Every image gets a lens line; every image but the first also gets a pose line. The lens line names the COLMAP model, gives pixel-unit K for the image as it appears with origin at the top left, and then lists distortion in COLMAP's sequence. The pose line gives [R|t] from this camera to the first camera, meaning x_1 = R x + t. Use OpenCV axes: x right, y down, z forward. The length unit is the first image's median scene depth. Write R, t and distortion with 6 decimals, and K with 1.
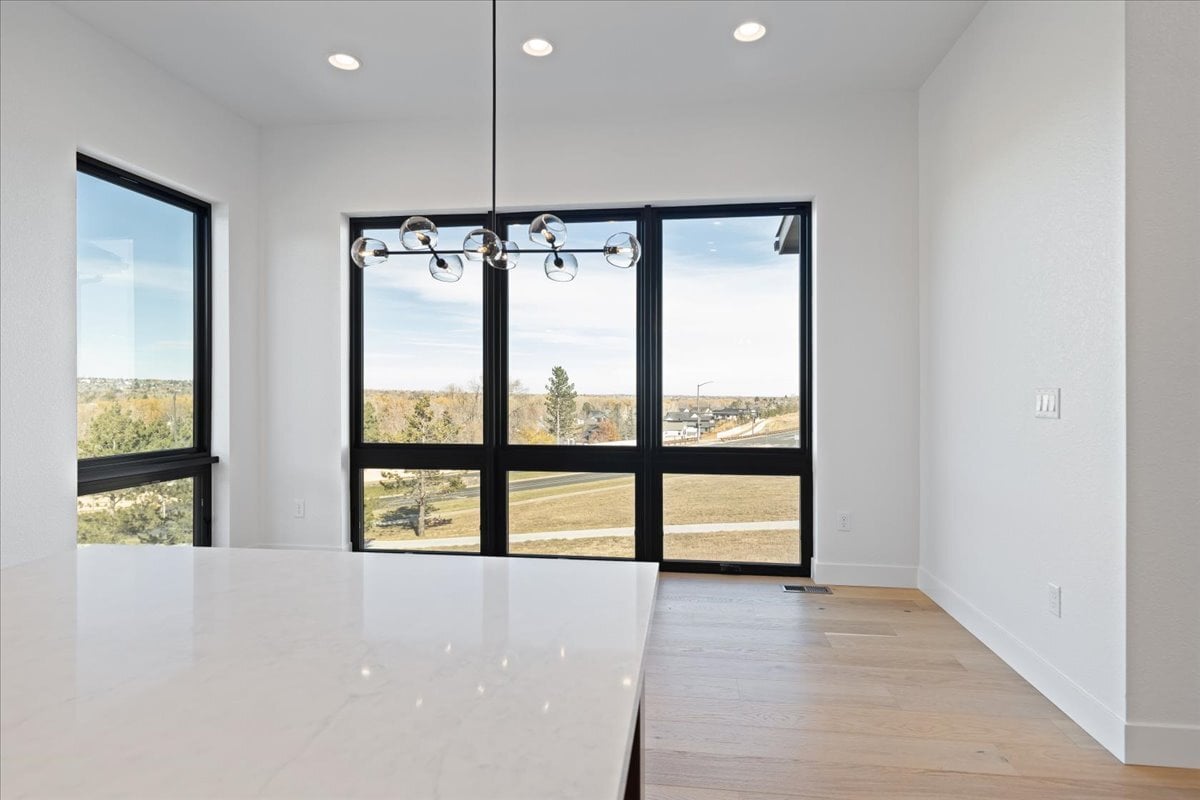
lens RADIAL K [[630.6, 0, 602.2], [0, 630.6, 391.4], [0, 0, 1]] dist [0.014274, 0.000531]
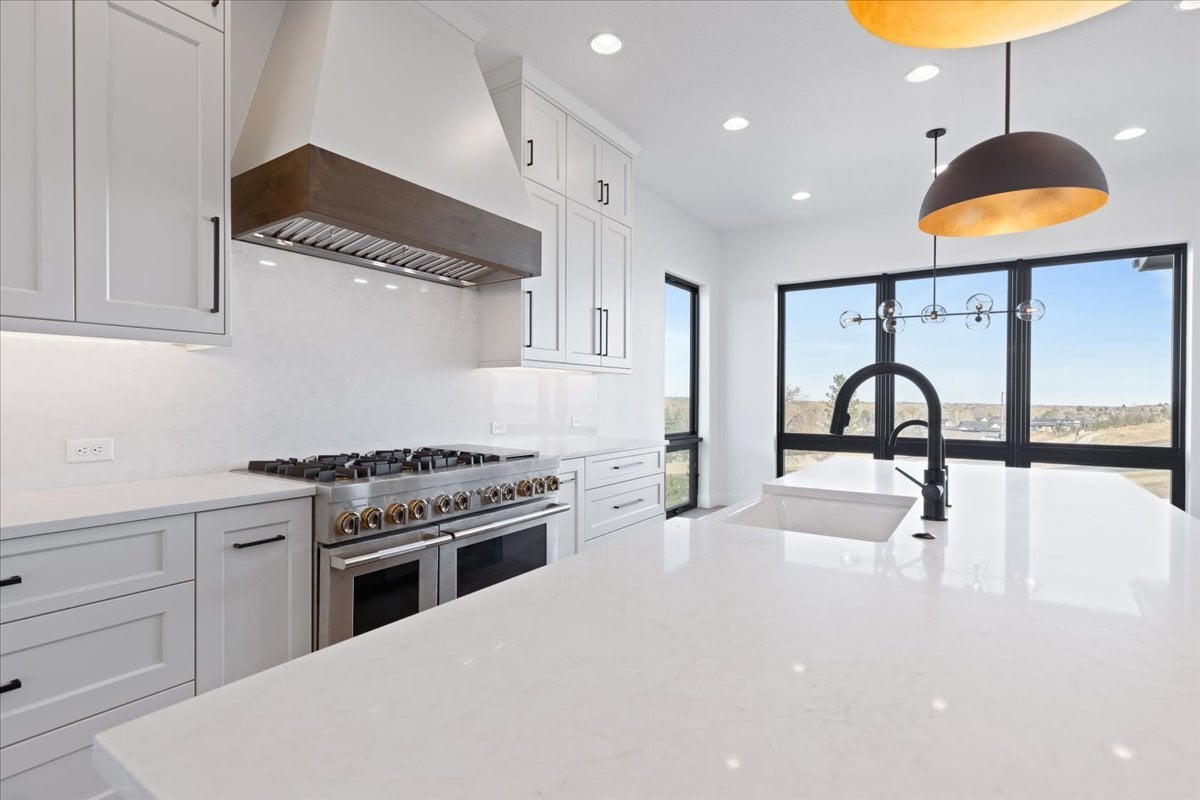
lens RADIAL K [[570.2, 0, 598.6], [0, 570.2, 405.6], [0, 0, 1]] dist [-0.003291, -0.000619]
pose [[0.894795, 0.010469, -0.446354, -0.171597], [-0.004626, 0.999889, 0.014178, -0.001857], [0.446453, -0.010622, 0.894744, -0.432618]]
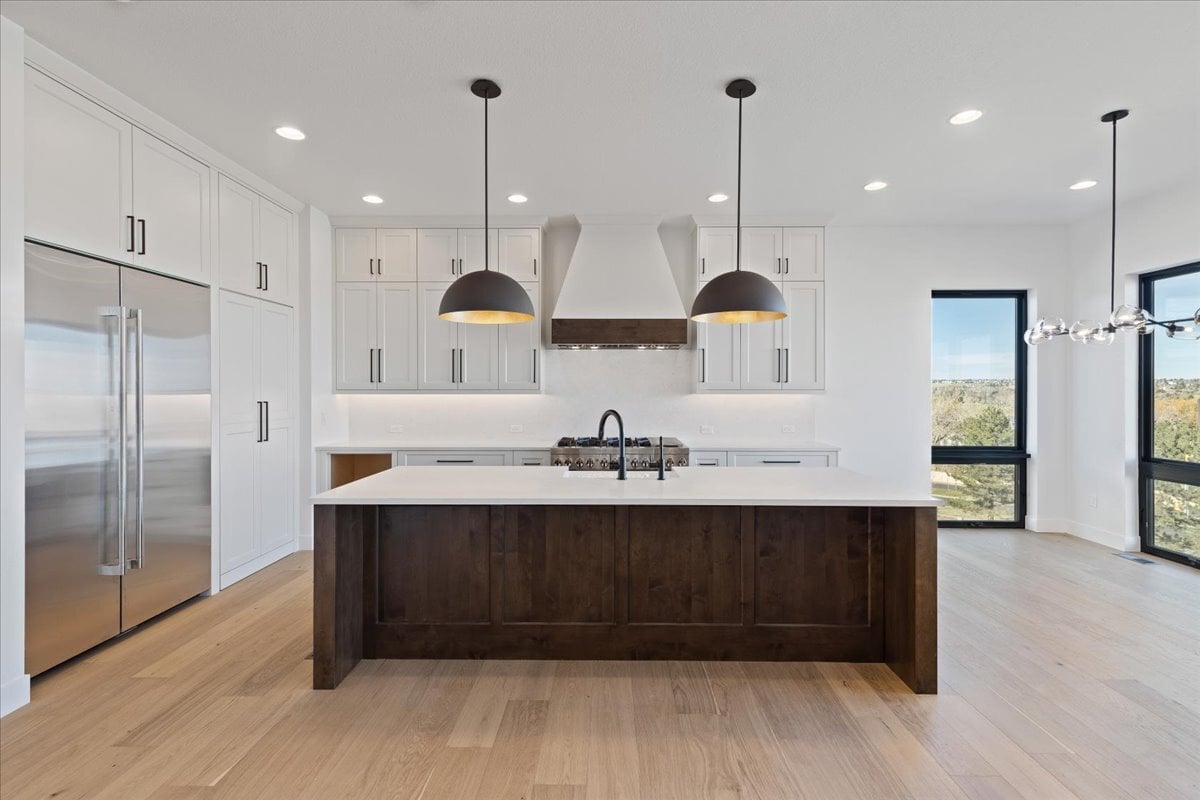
lens RADIAL K [[536.1, 0, 602.7], [0, 536.1, 390.6], [0, 0, 1]] dist [0.003370, 0.000554]
pose [[0.119647, -0.000866, -0.992816, 0.525925], [-0.001141, 0.999999, -0.001010, -0.045562], [0.992816, 0.001254, 0.119646, -0.169554]]
